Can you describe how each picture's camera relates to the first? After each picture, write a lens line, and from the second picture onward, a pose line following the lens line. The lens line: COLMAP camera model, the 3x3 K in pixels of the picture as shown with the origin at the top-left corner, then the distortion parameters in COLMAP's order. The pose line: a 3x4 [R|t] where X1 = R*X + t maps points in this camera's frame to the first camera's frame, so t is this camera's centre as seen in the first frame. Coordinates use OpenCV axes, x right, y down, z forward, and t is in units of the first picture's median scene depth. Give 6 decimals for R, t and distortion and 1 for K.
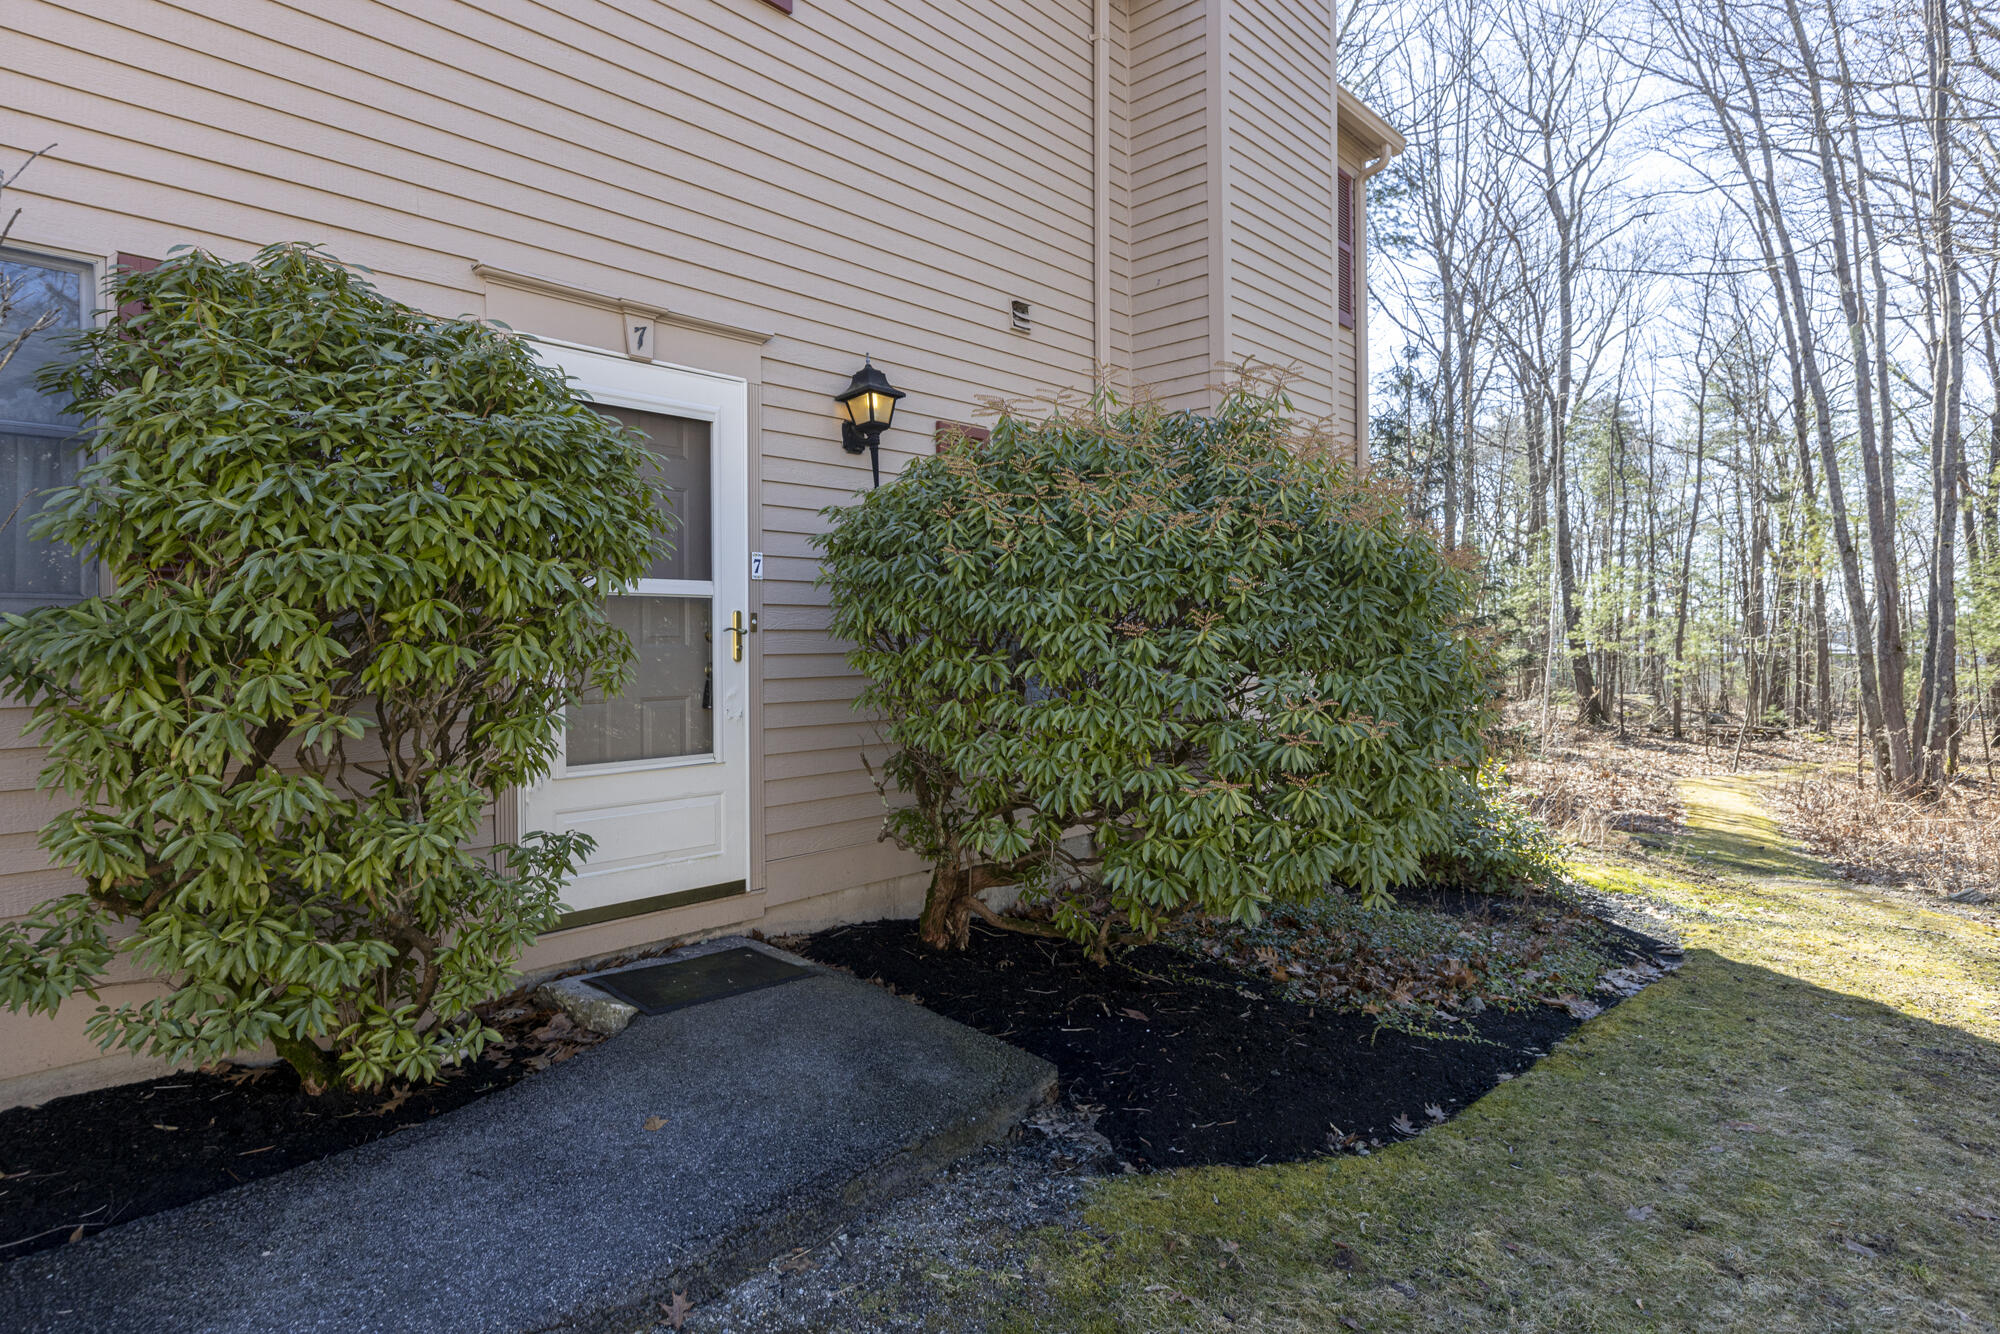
lens RADIAL K [[1105.9, 0, 1000.1], [0, 1105.9, 659.8], [0, 0, 1]] dist [-0.007251, 0.001670]
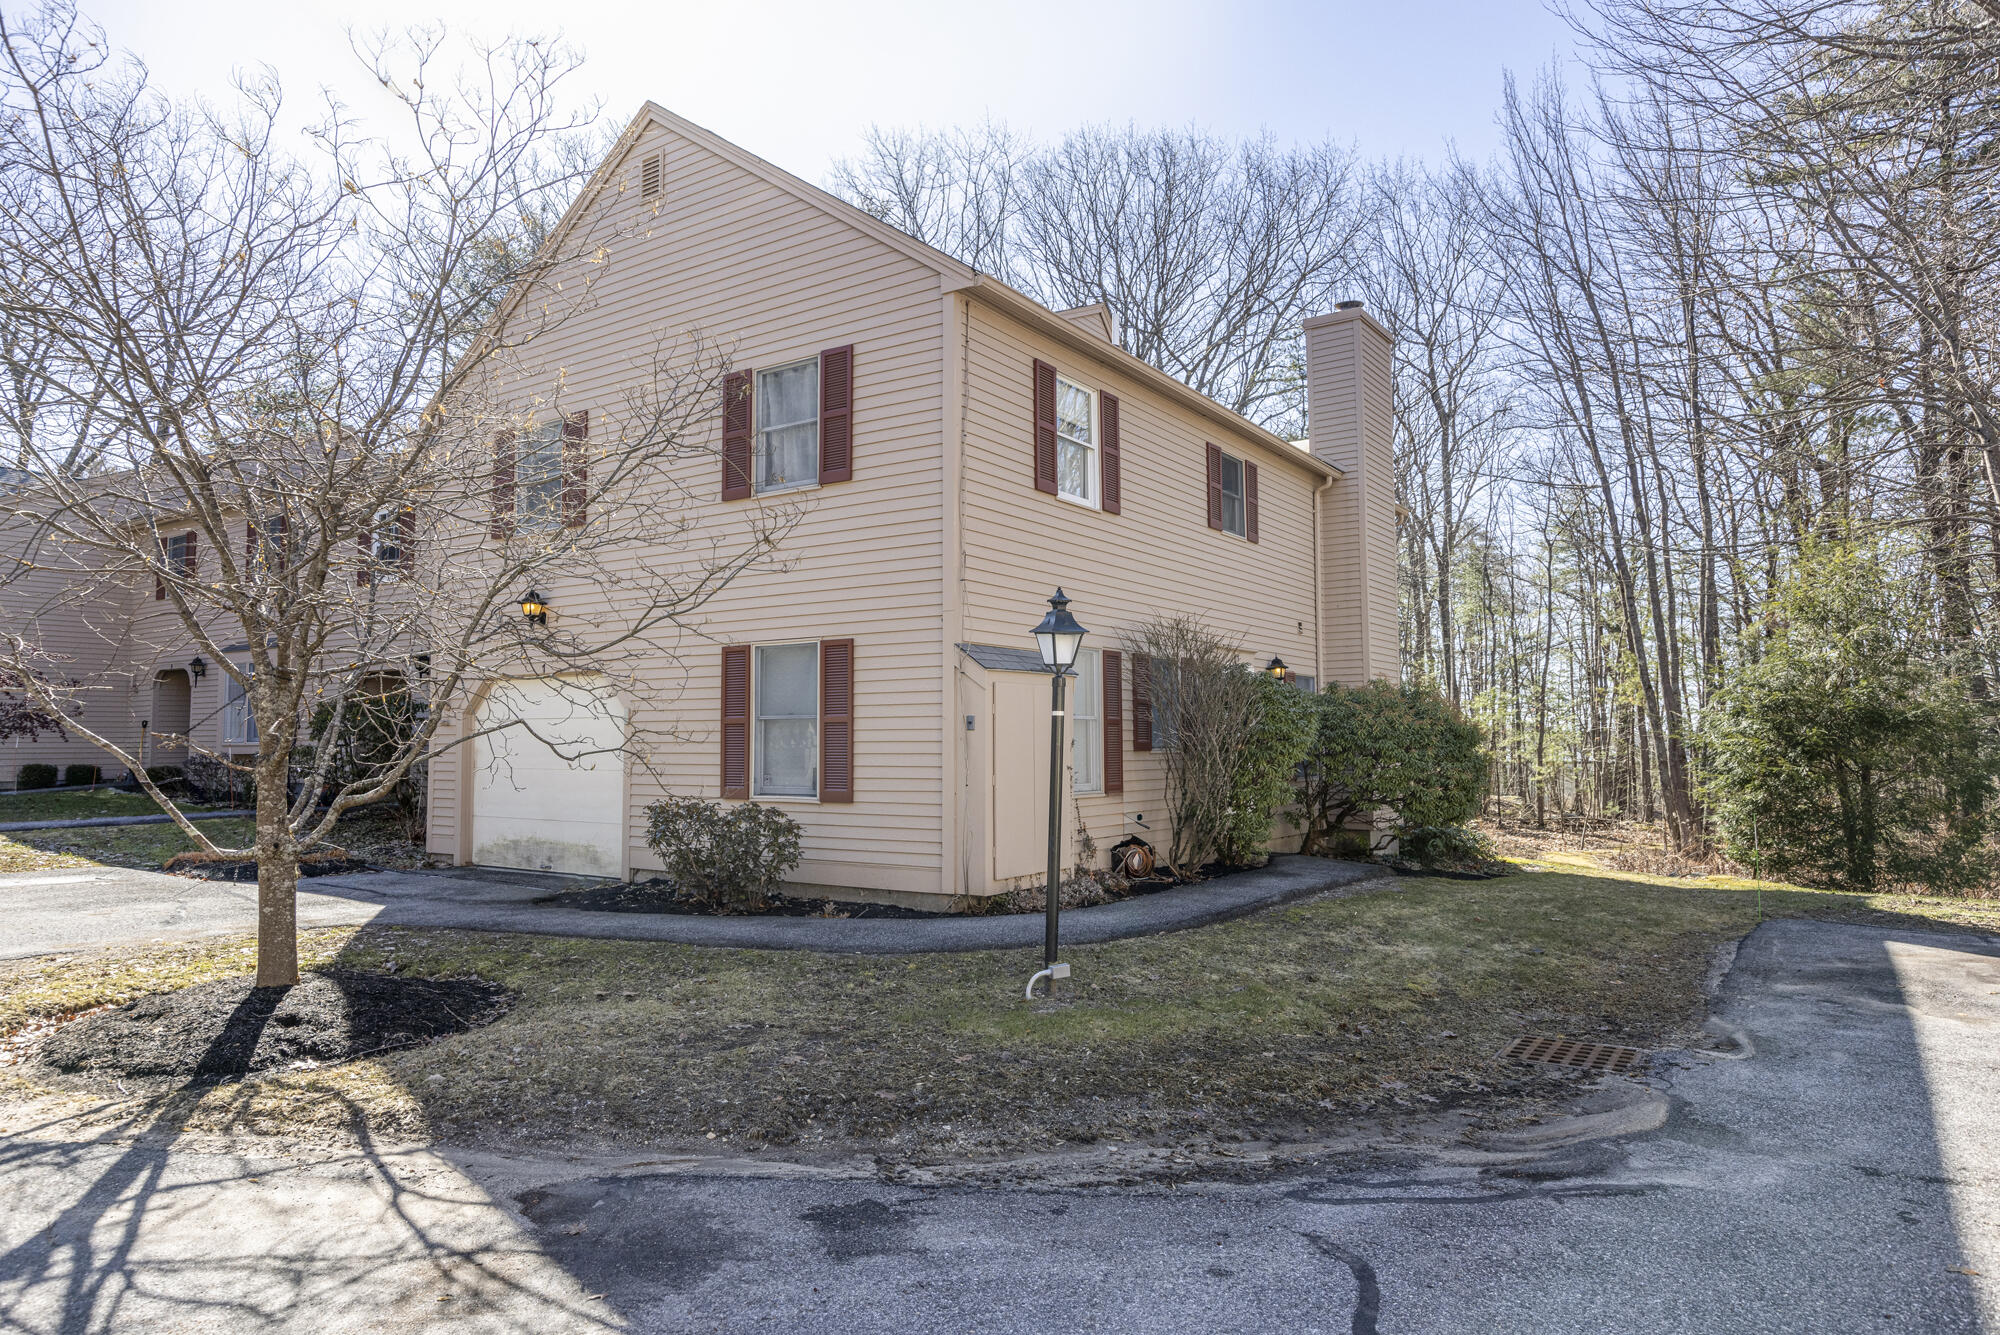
lens RADIAL K [[1254.2, 0, 999.5], [0, 1254.2, 665.5], [0, 0, 1]] dist [-0.009090, 0.002136]
pose [[0.989577, 0.013935, 0.143332, -0.147037], [-0.002270, 0.996693, -0.081230, 0.002920], [-0.143990, 0.080058, 0.986335, -0.240441]]
